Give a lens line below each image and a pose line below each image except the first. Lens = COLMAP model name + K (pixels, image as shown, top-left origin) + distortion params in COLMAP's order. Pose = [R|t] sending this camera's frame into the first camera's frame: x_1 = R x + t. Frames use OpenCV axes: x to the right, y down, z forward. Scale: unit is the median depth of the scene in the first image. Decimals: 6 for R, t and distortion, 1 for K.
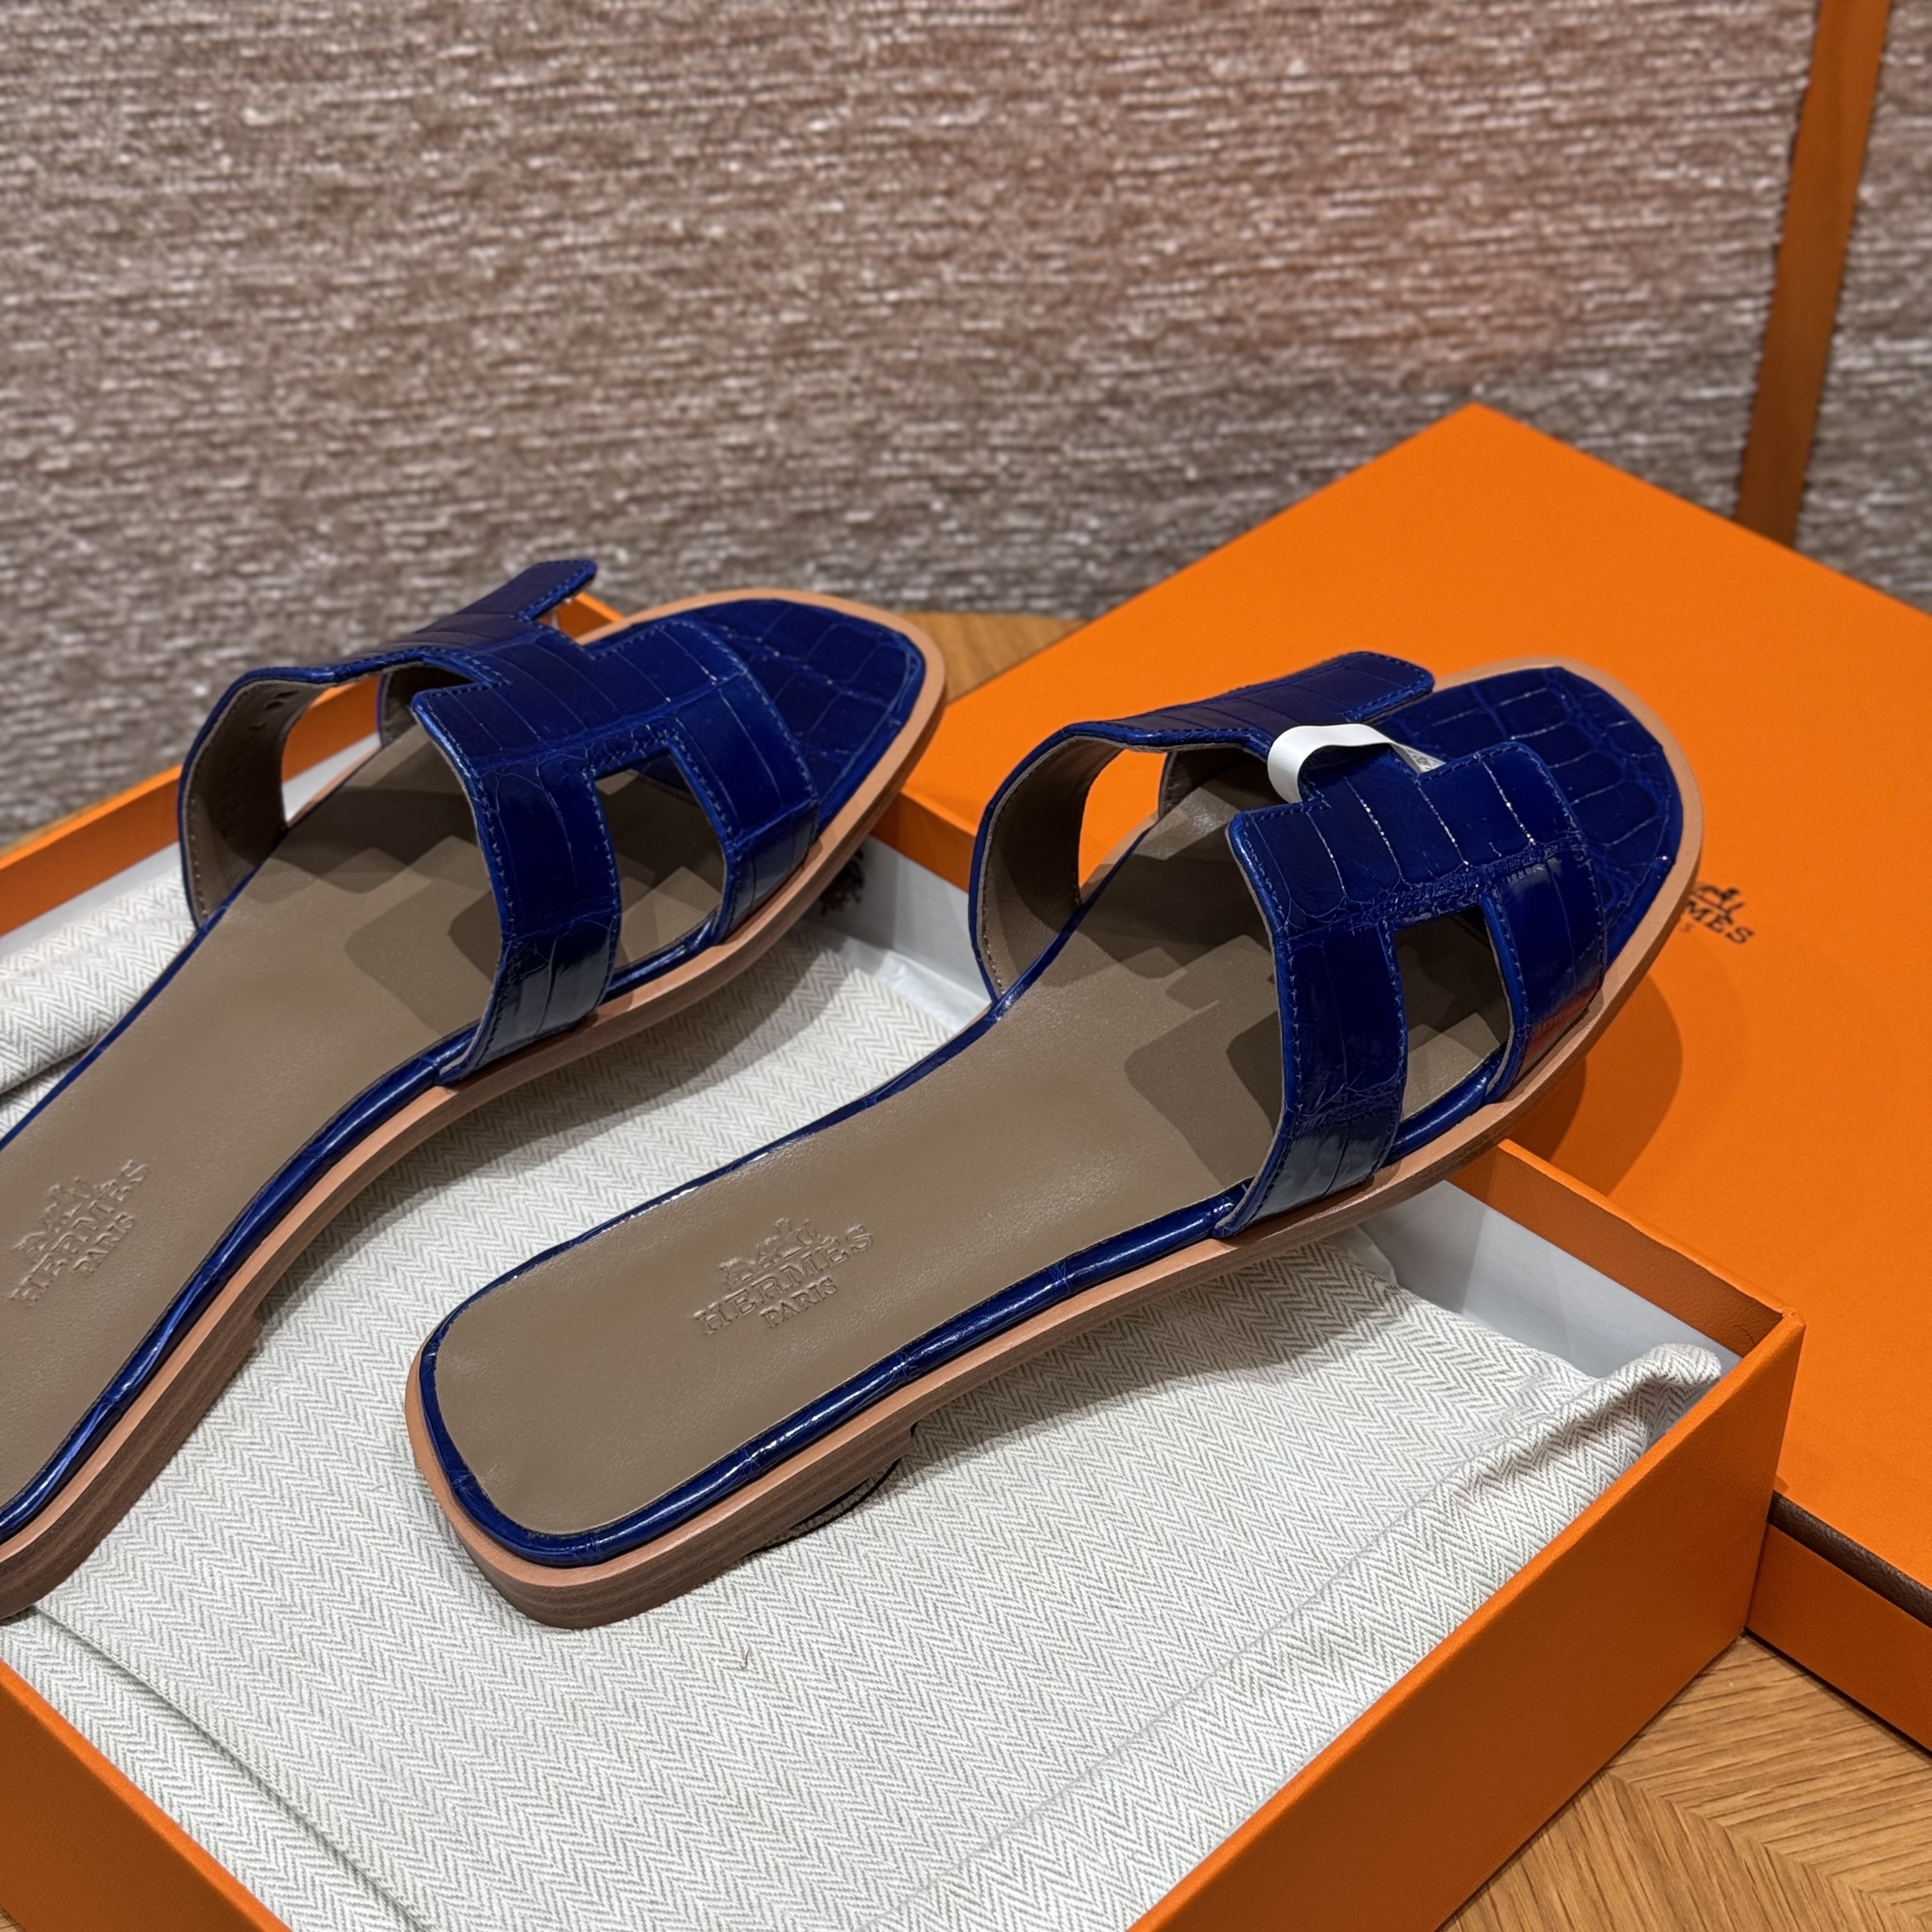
lens RADIAL K [[3652.3, 0, 971.8], [0, 3652.3, 966.7], [0, 0, 1]] dist [0.110333, 0.000000]
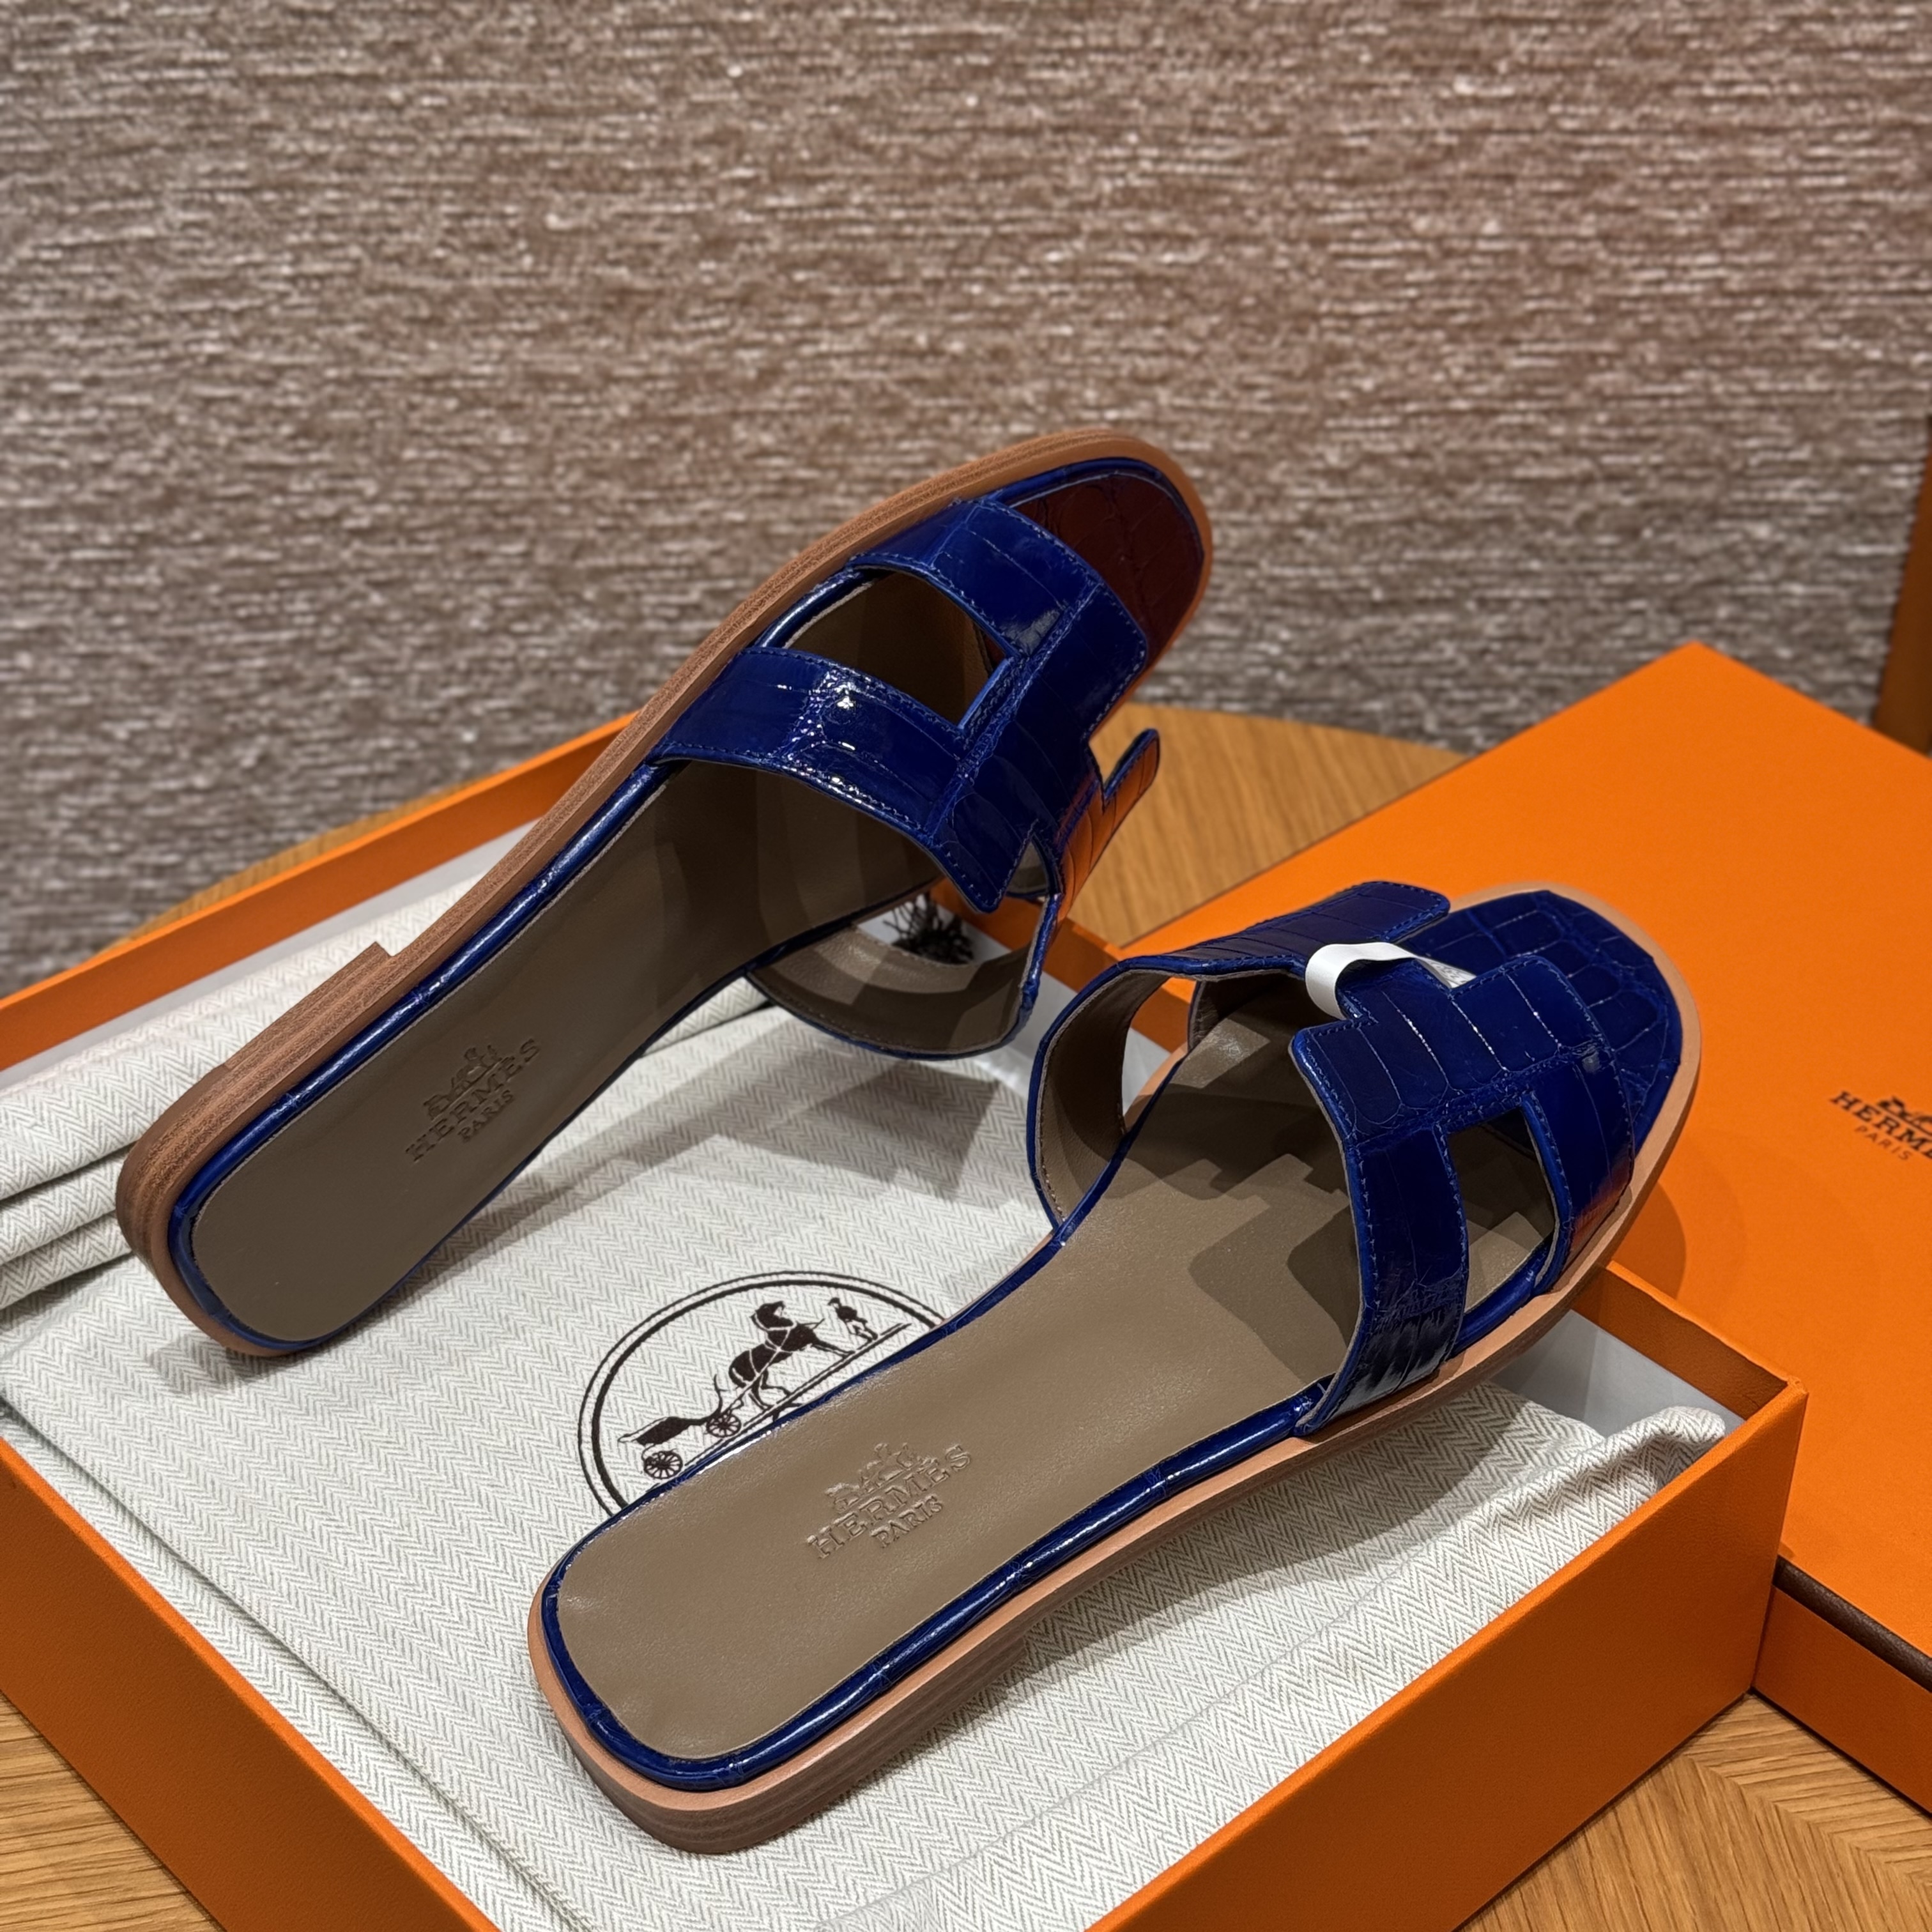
lens RADIAL K [[3652.3, 0, 974.2], [0, 3652.3, 985.4], [0, 0, 1]] dist [0.110333, 0.000000]
pose [[0.995065, 0.067696, -0.072549, 0.028580], [-0.071740, 0.995924, -0.054666, 0.051335], [0.068553, 0.059601, 0.995866, -0.091172]]
